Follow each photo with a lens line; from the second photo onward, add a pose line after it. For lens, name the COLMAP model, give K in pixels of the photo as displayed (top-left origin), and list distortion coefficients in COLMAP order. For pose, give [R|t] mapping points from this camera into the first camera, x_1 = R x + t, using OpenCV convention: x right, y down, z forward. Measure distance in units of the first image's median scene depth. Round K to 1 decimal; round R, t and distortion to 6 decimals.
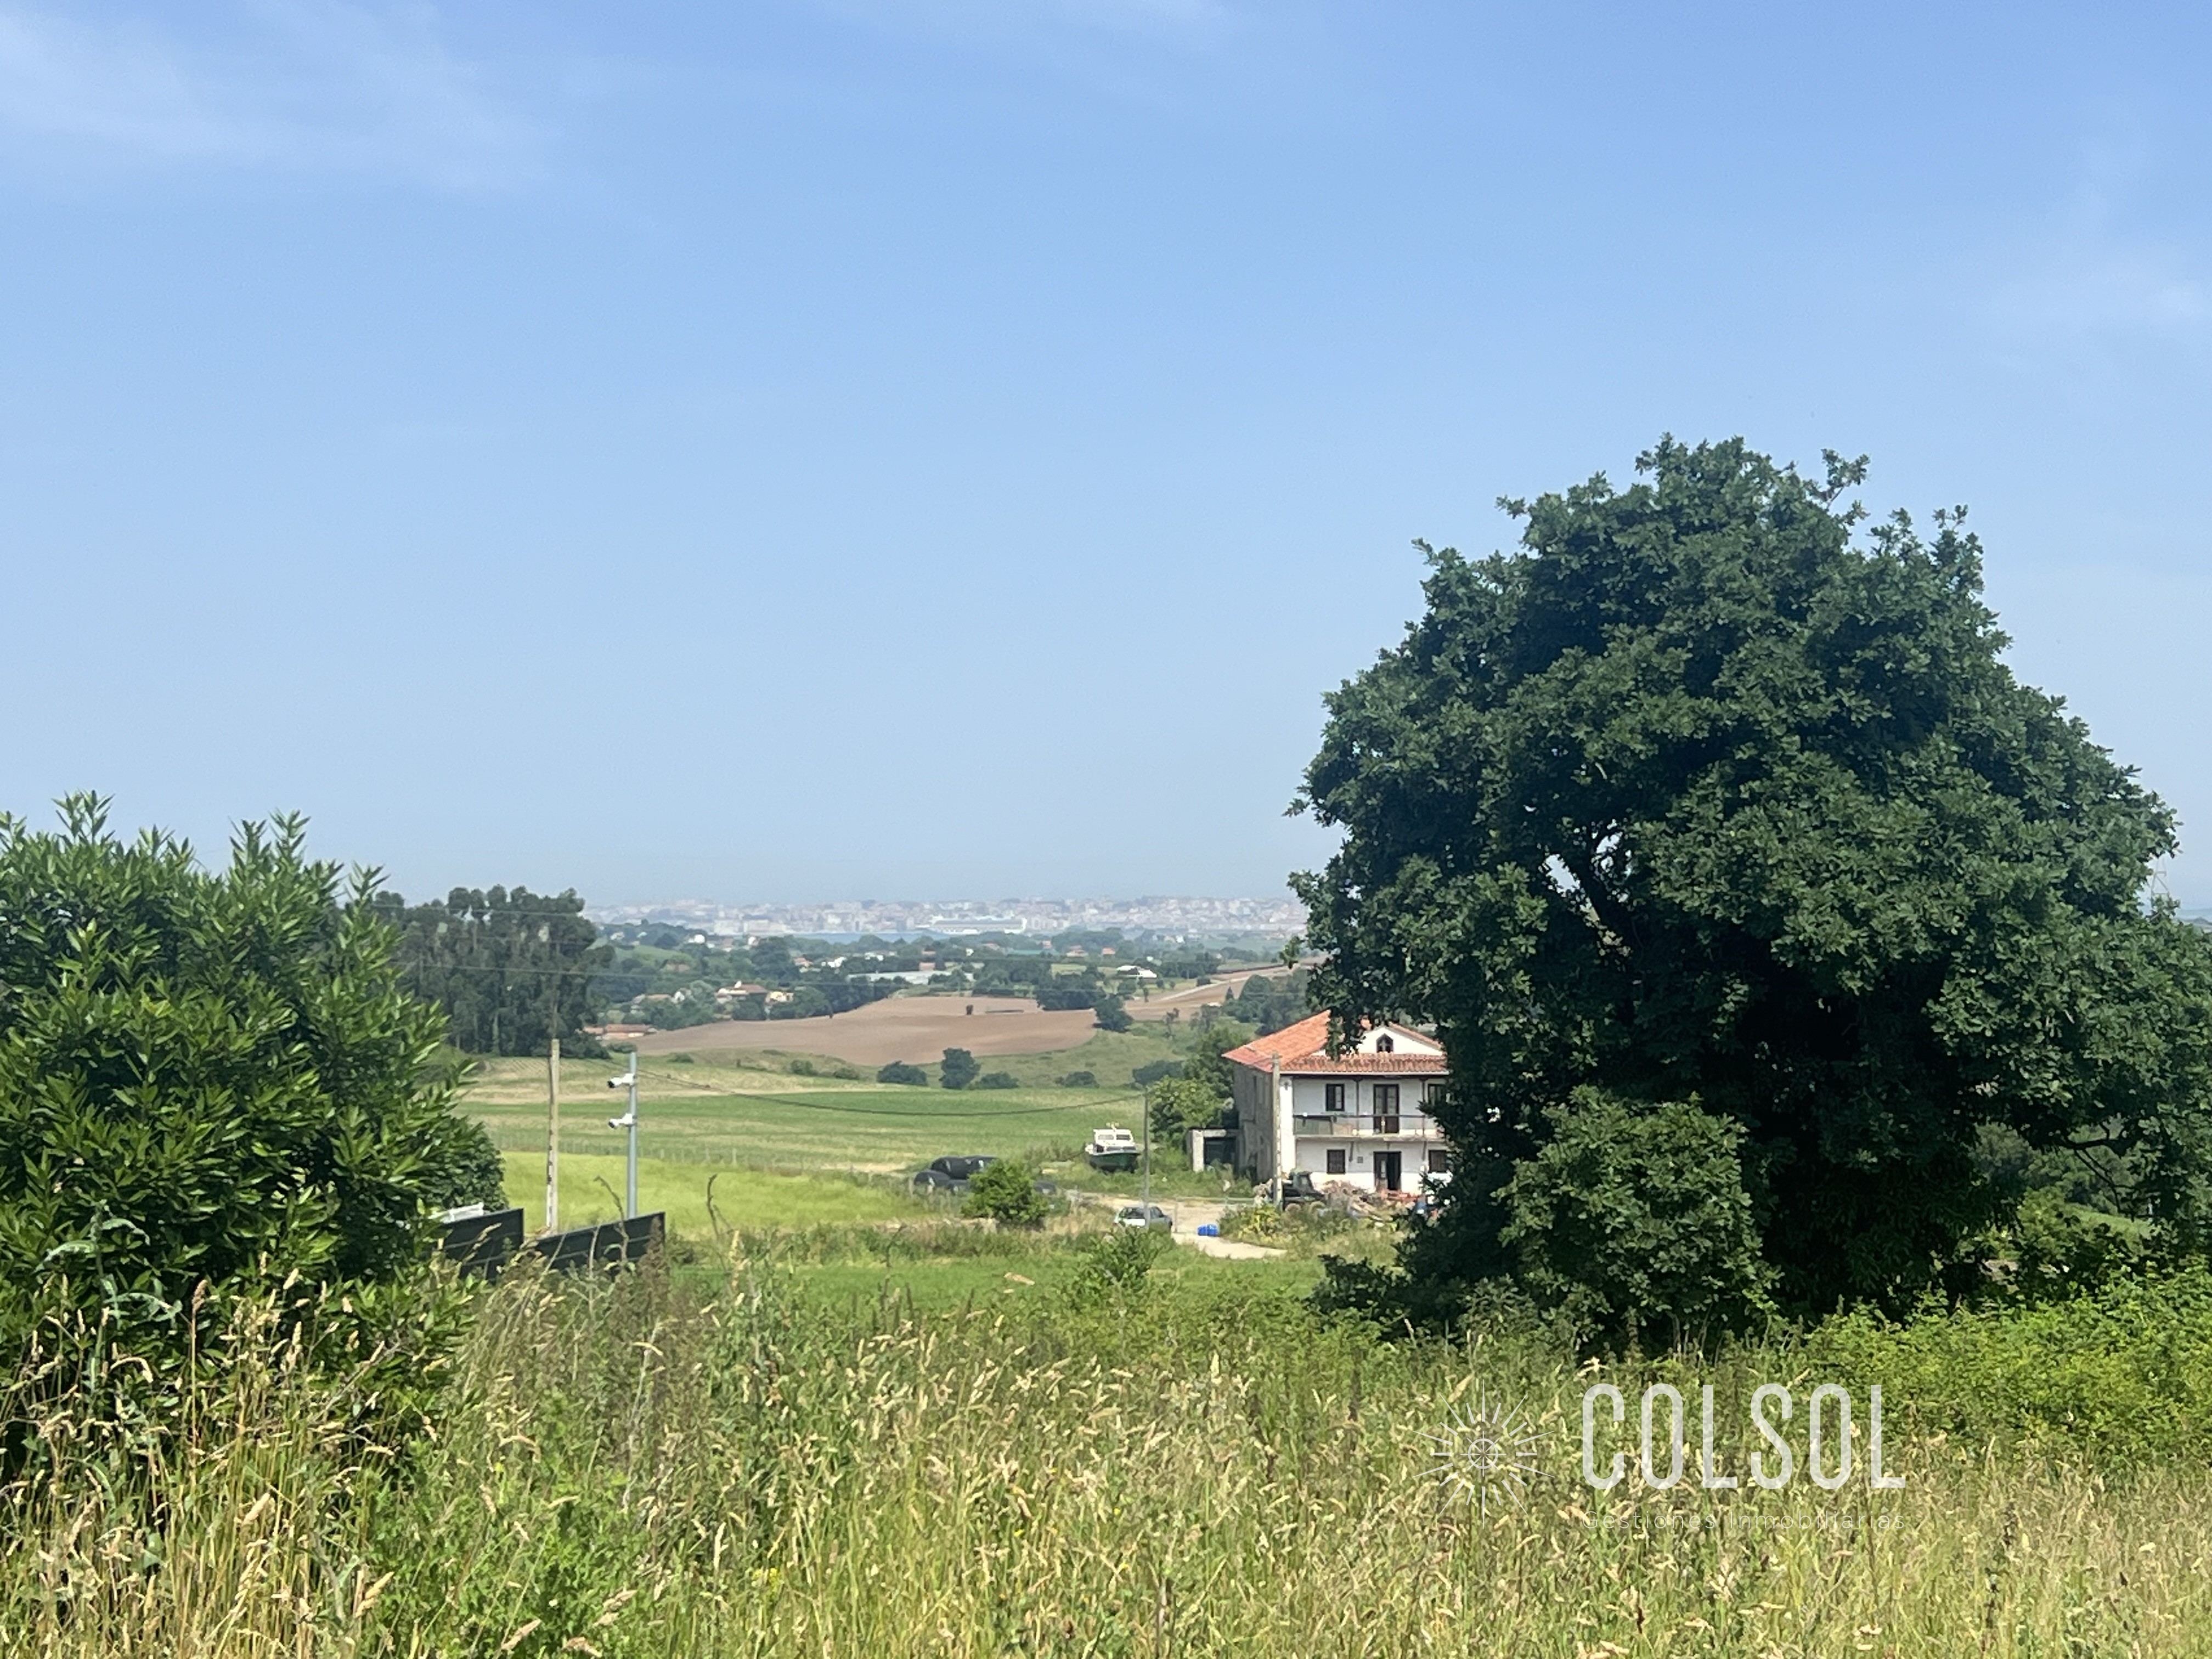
lens RADIAL K [[3929.9, 0, 1100.5], [0, 3929.9, 826.4], [0, 0, 1]] dist [0.137714, 0.000000]
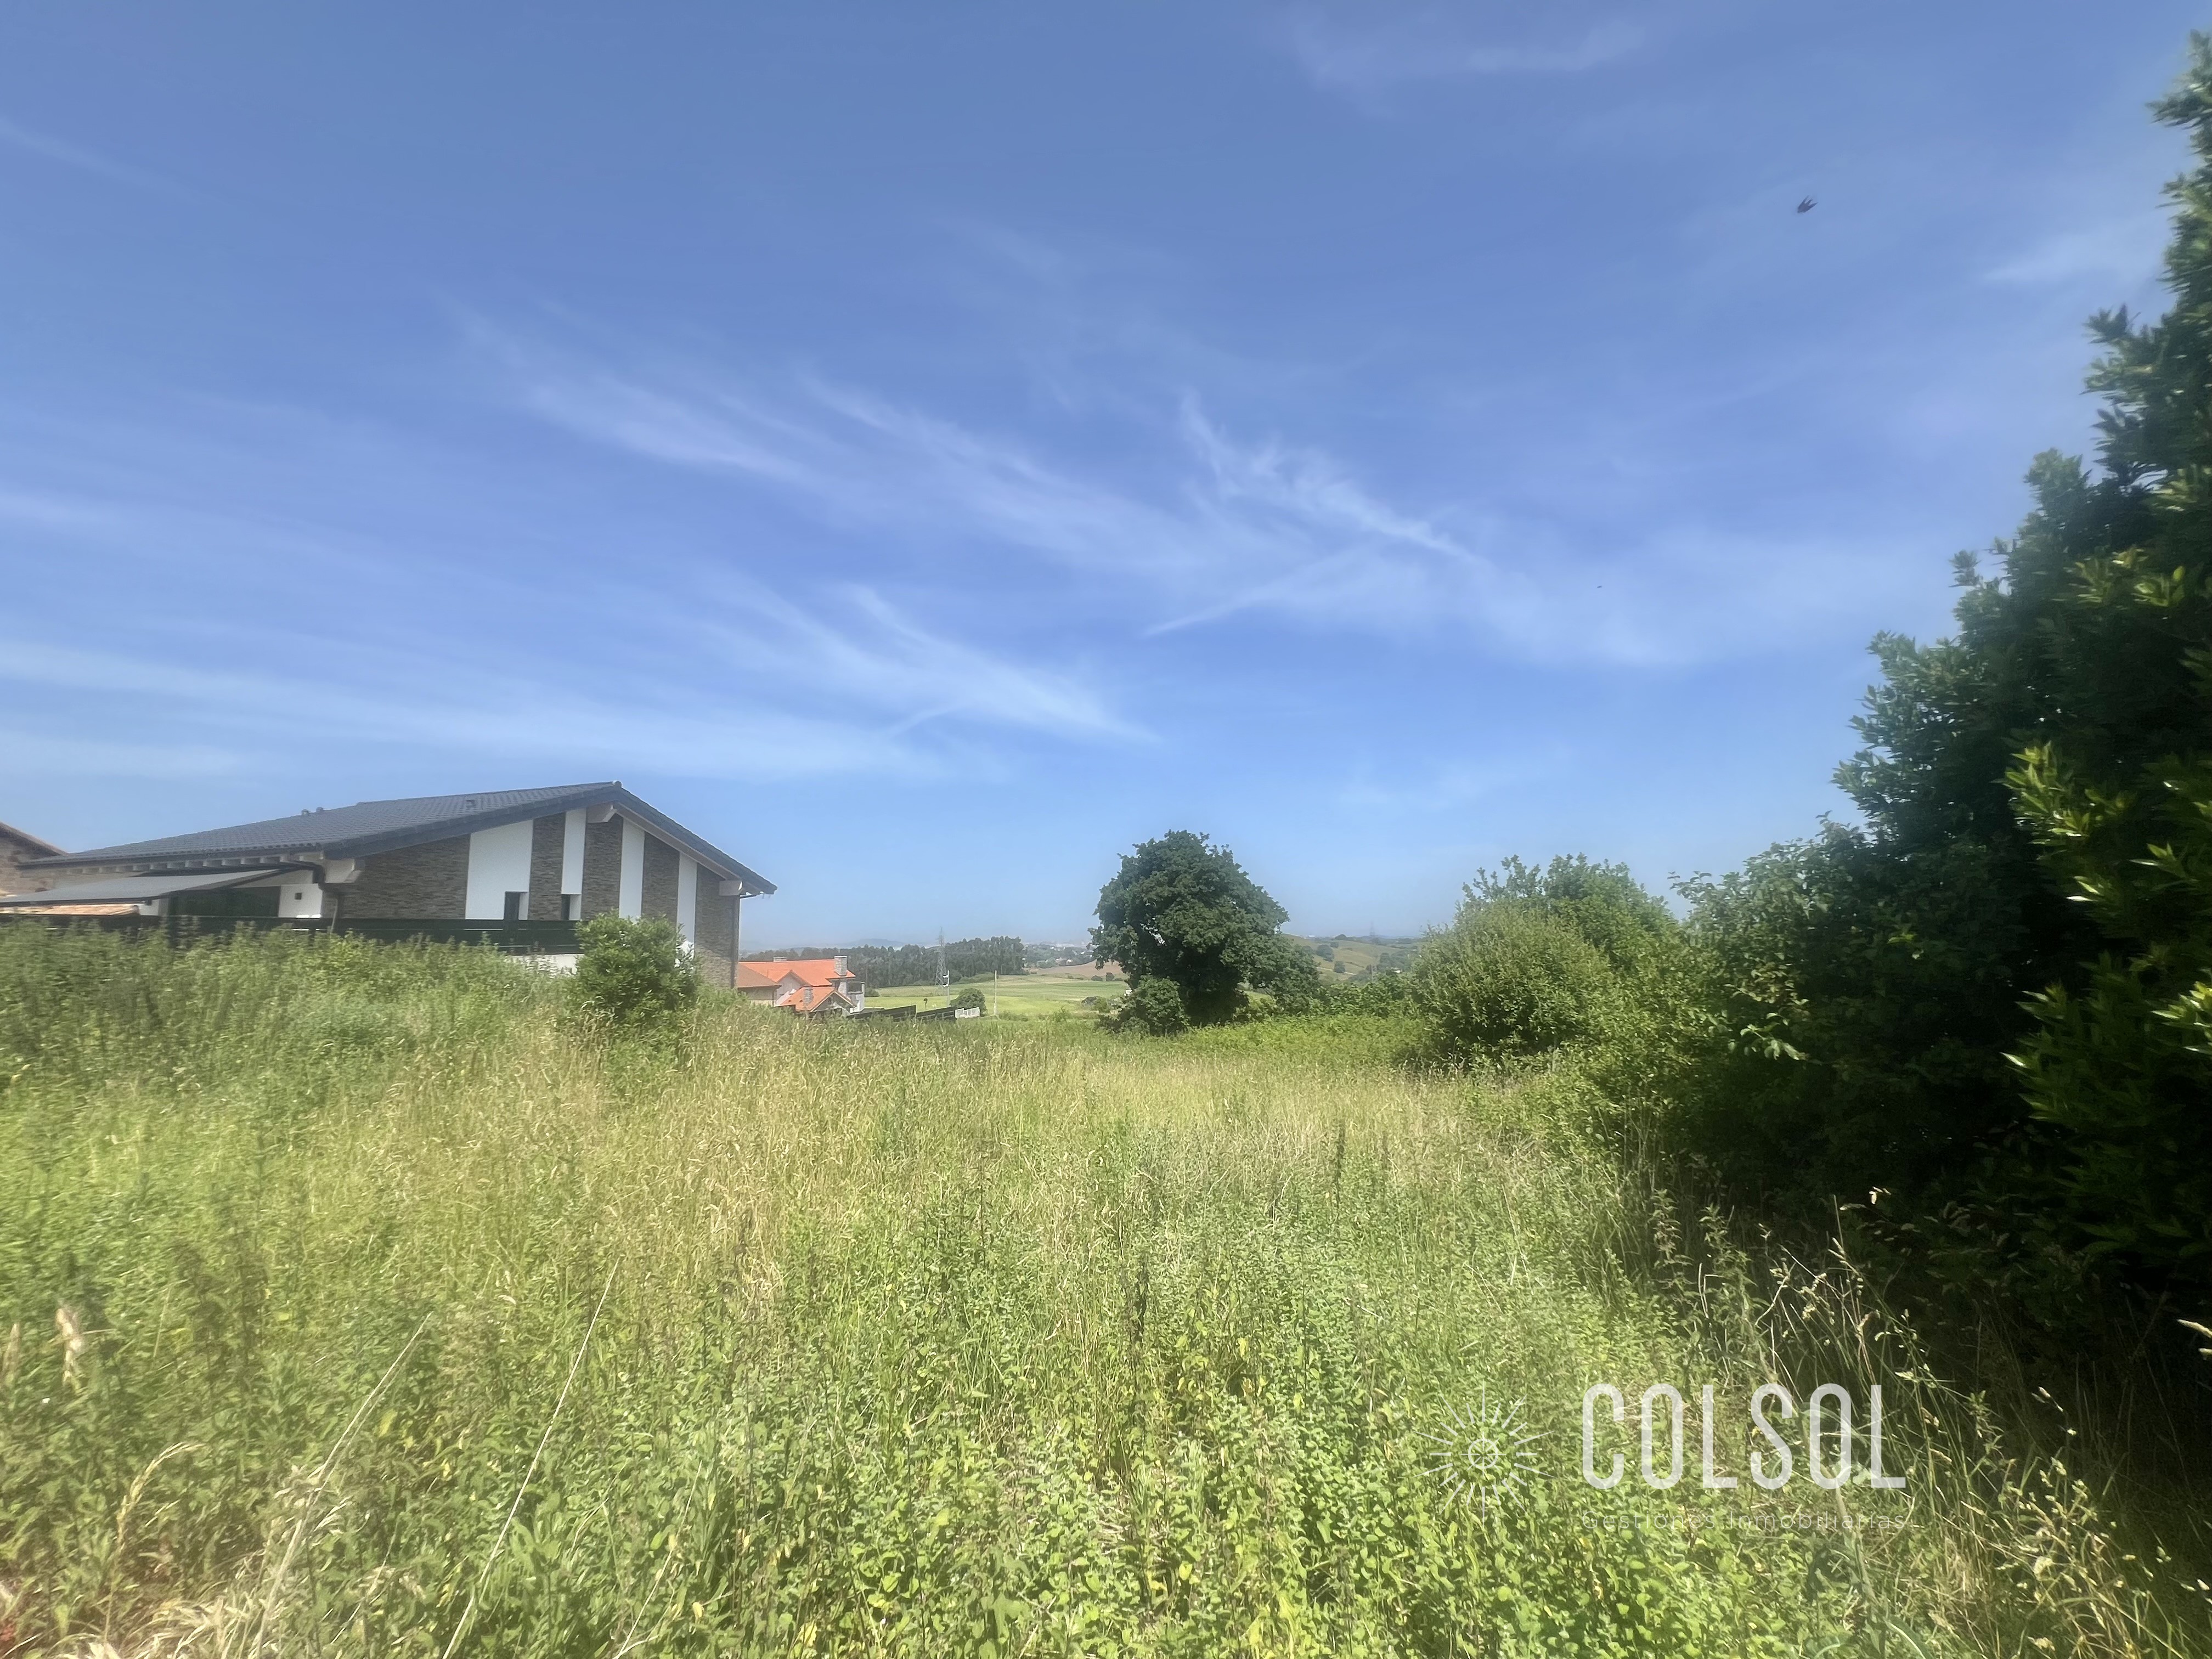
lens RADIAL K [[889.2, 0, 1095.1], [0, 889.2, 833.6], [0, 0, 1]] dist [-0.002406, 0.001482]
pose [[0.998267, -0.019950, -0.055365, 0.118777], [0.014409, 0.995009, -0.098735, 0.004989], [0.057059, 0.097766, 0.993572, -0.016334]]
